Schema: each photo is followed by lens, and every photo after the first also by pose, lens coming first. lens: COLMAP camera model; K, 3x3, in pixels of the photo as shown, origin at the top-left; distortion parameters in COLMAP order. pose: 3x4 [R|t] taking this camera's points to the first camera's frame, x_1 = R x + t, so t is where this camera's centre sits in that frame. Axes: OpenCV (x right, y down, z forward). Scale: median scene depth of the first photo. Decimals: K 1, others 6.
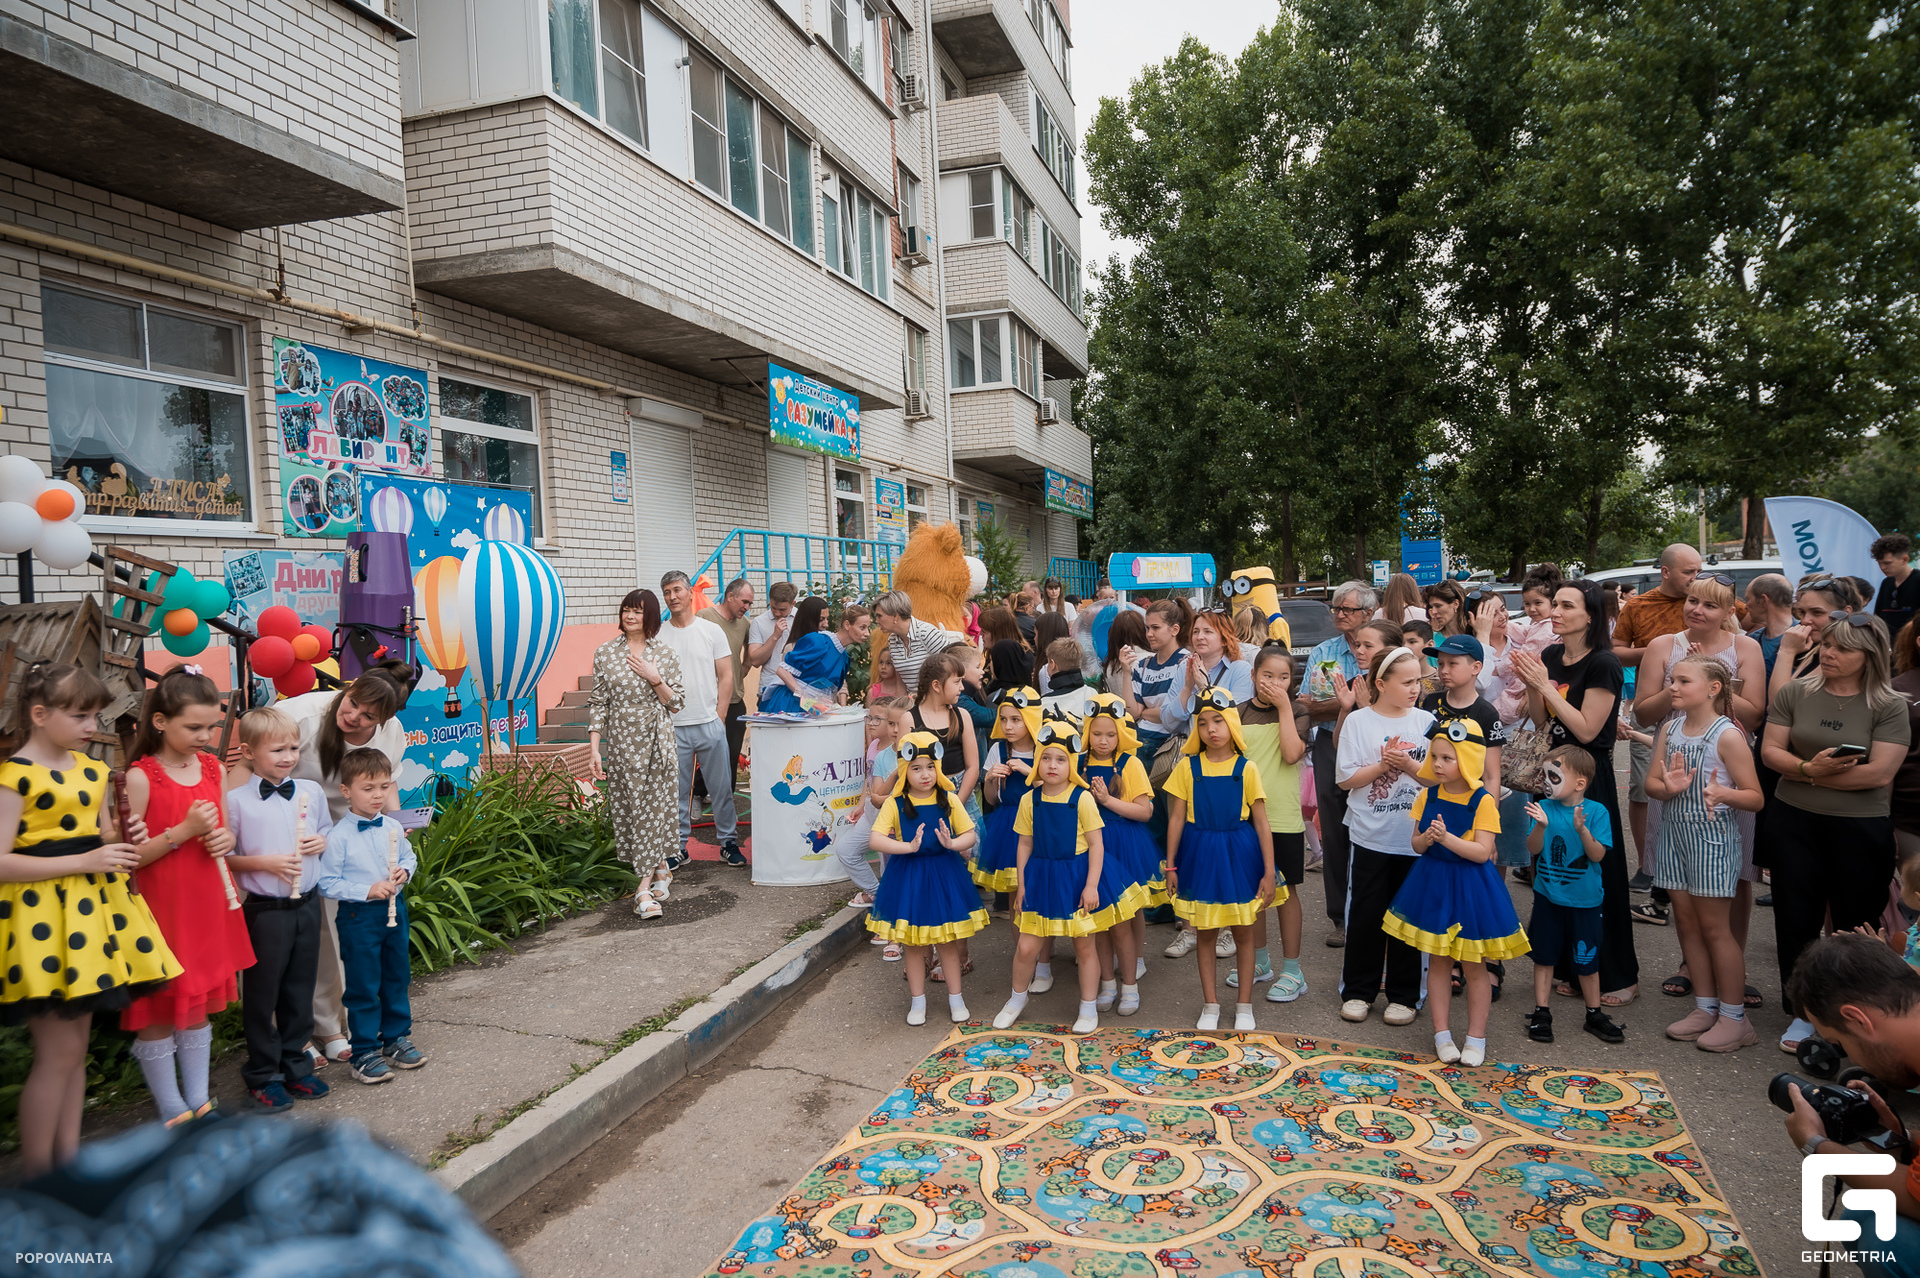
lens RADIAL K [[1272.5, 0, 962.5], [0, 1272.5, 628.3], [0, 0, 1]] dist [-0.013153, 0.007085]
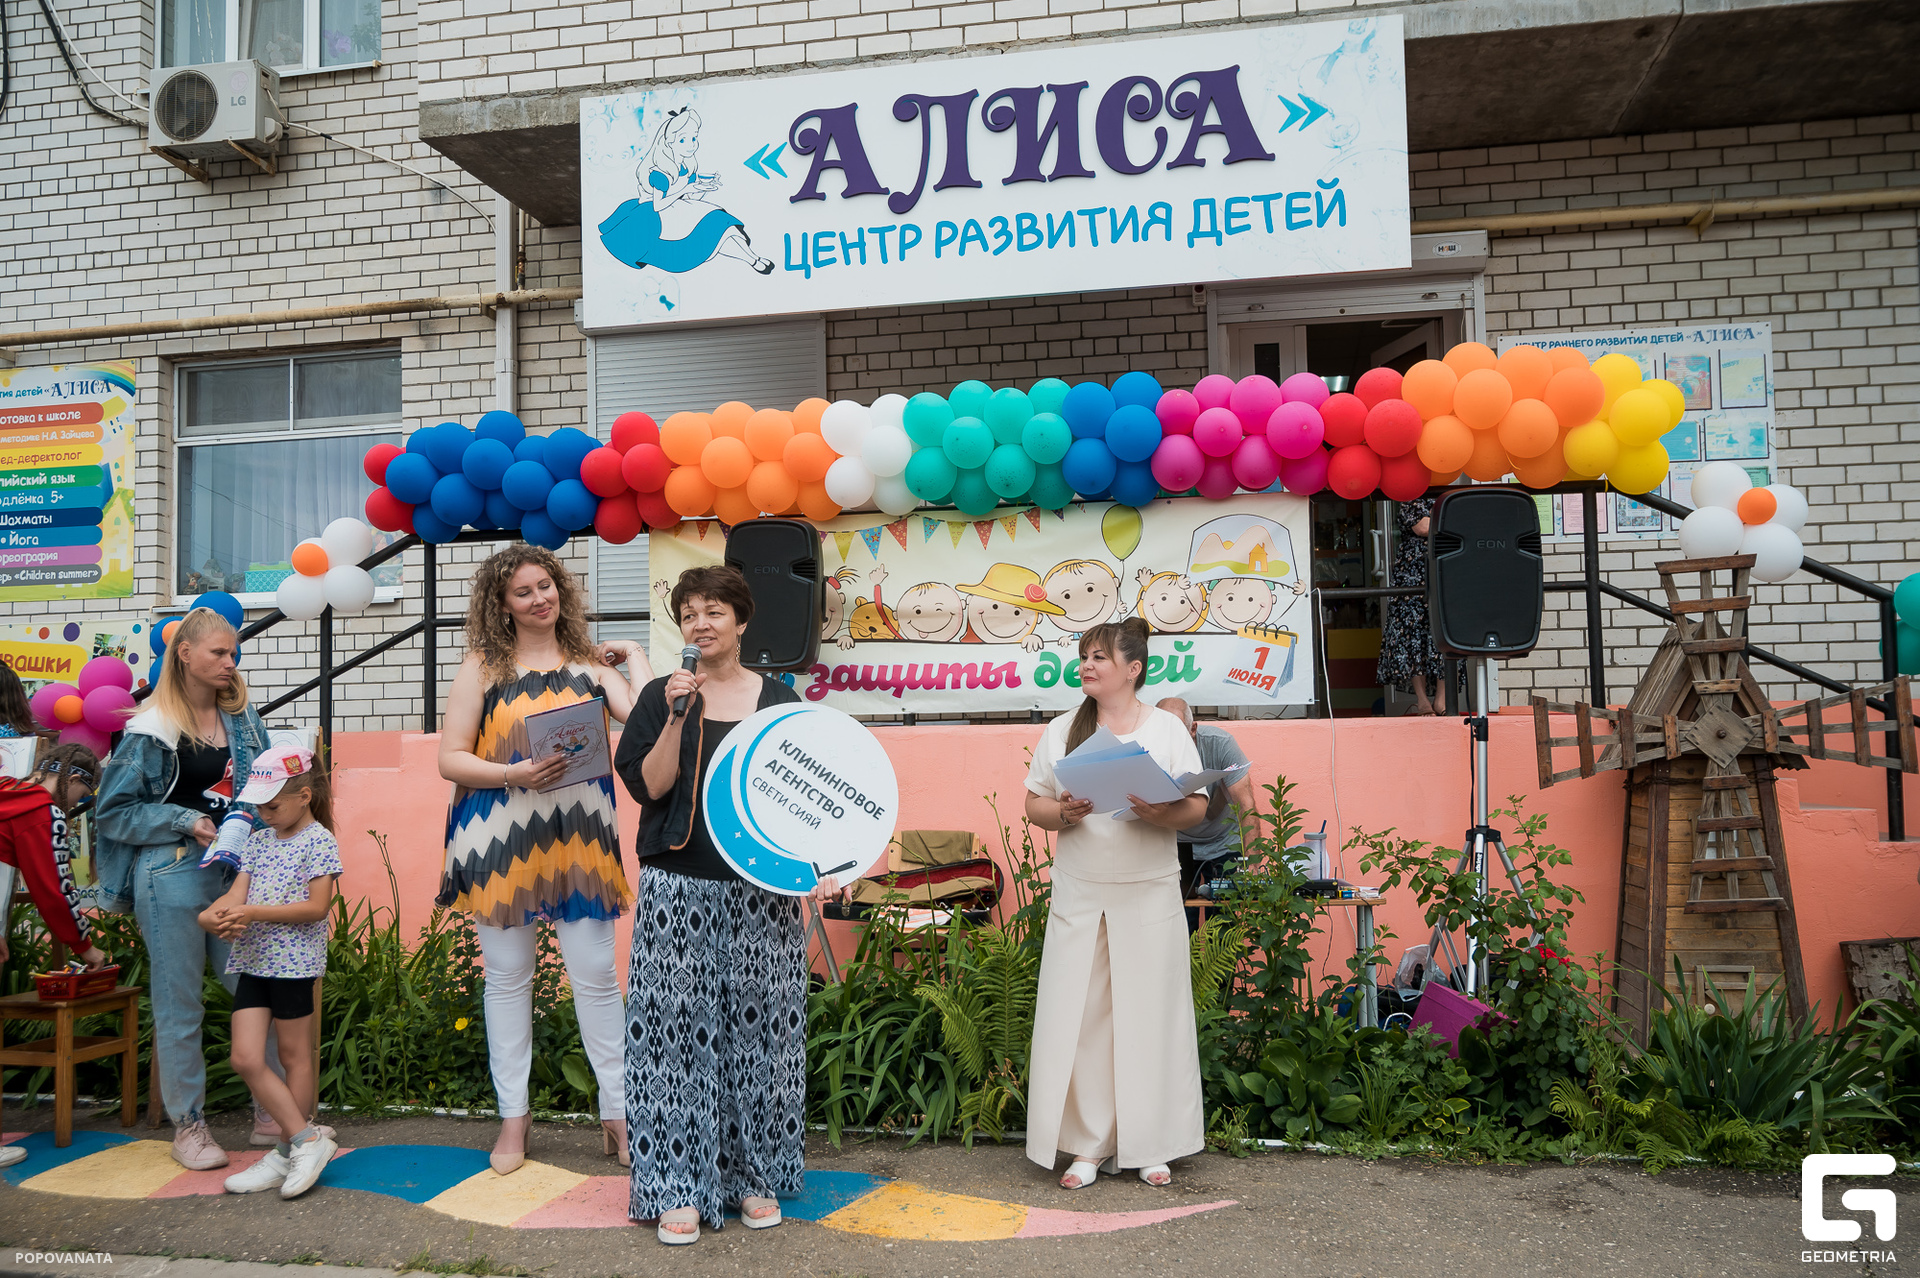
lens RADIAL K [[1558.9, 0, 980.6], [0, 1558.9, 670.2], [0, 0, 1]] dist [-0.015189, 0.010060]
pose [[0.101056, -0.002474, -0.994878, 0.172288], [-0.014153, 0.999892, -0.003924, 0.012742], [0.994780, 0.014477, 0.101010, 0.223189]]
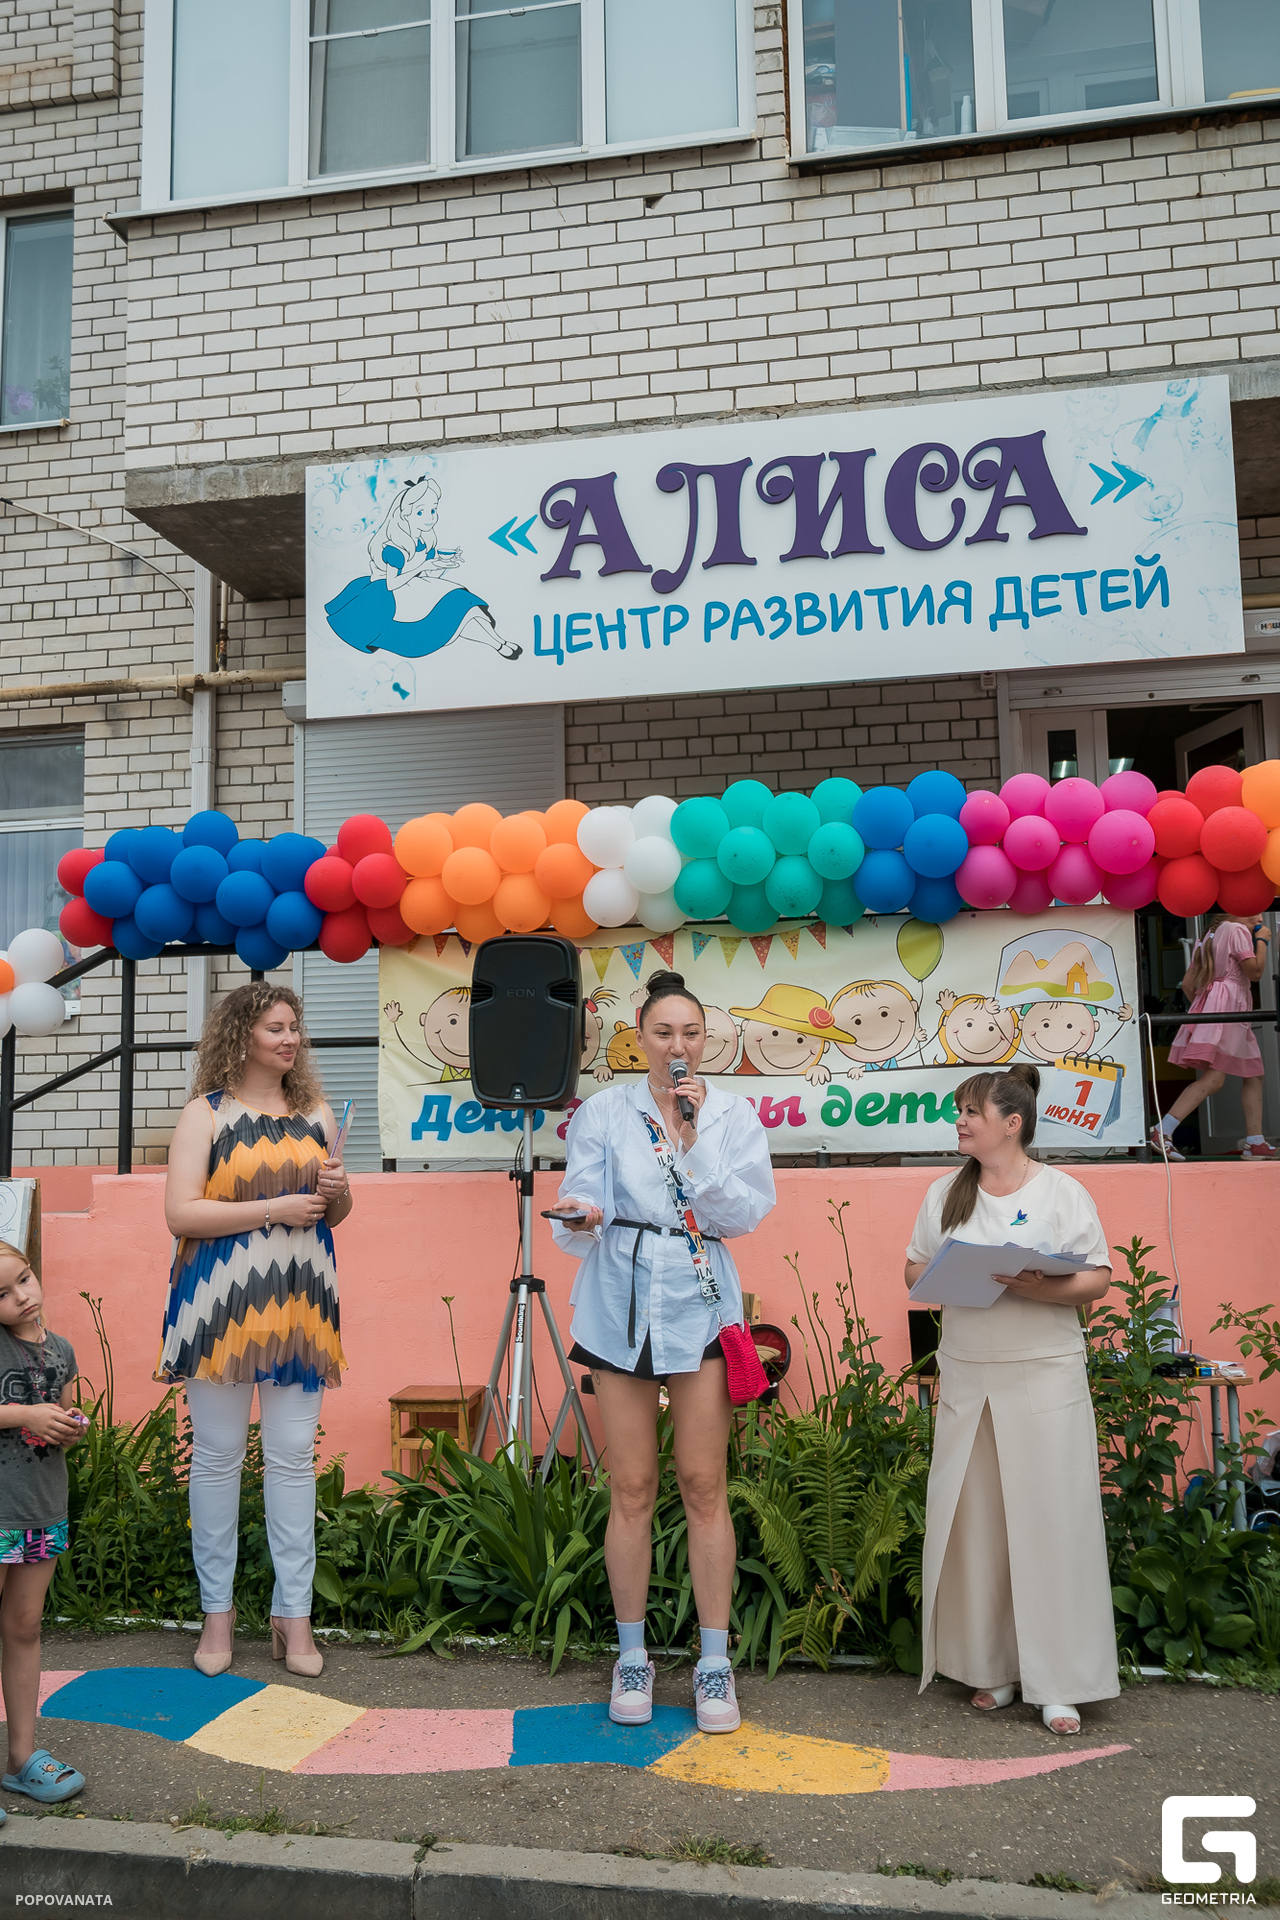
lens RADIAL K [[1794.7, 0, 630.7], [0, 1794.7, 940.6], [0, 0, 1]] dist [-0.003807, 0.000000]
pose [[0.084188, -0.077637, -0.993421, 0.179554], [-0.016305, 0.996719, -0.079277, 0.001878], [0.996317, 0.022872, 0.082645, 0.182927]]
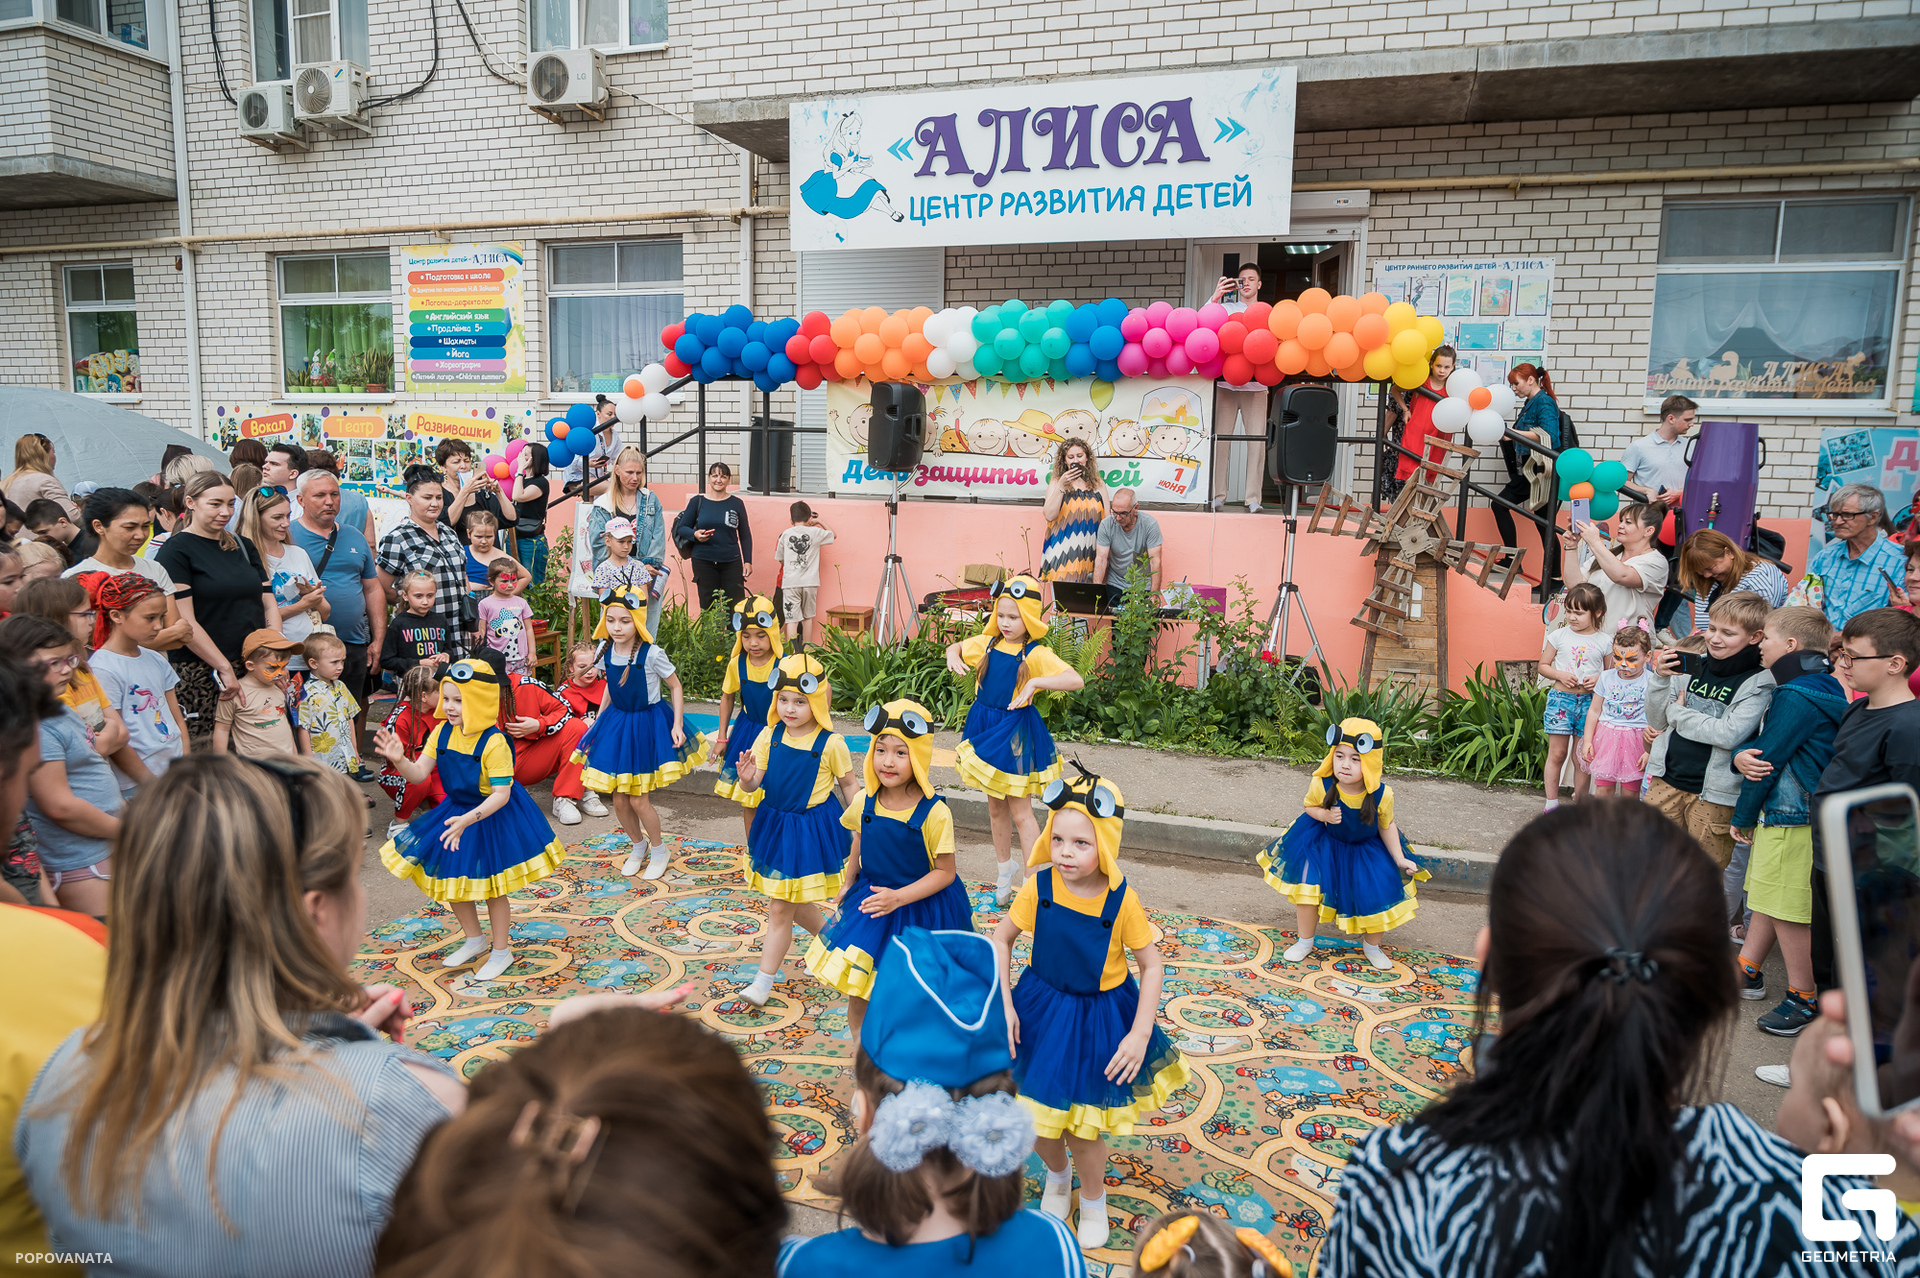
lens RADIAL K [[1272.5, 0, 966.7], [0, 1272.5, 640.5], [0, 0, 1]] dist [-0.013153, 0.007085]
pose [[-0.033998, 0.185759, -0.982007, 0.458104], [-0.048123, 0.981131, 0.187260, -0.045743], [0.998263, 0.053624, -0.024417, 0.288547]]
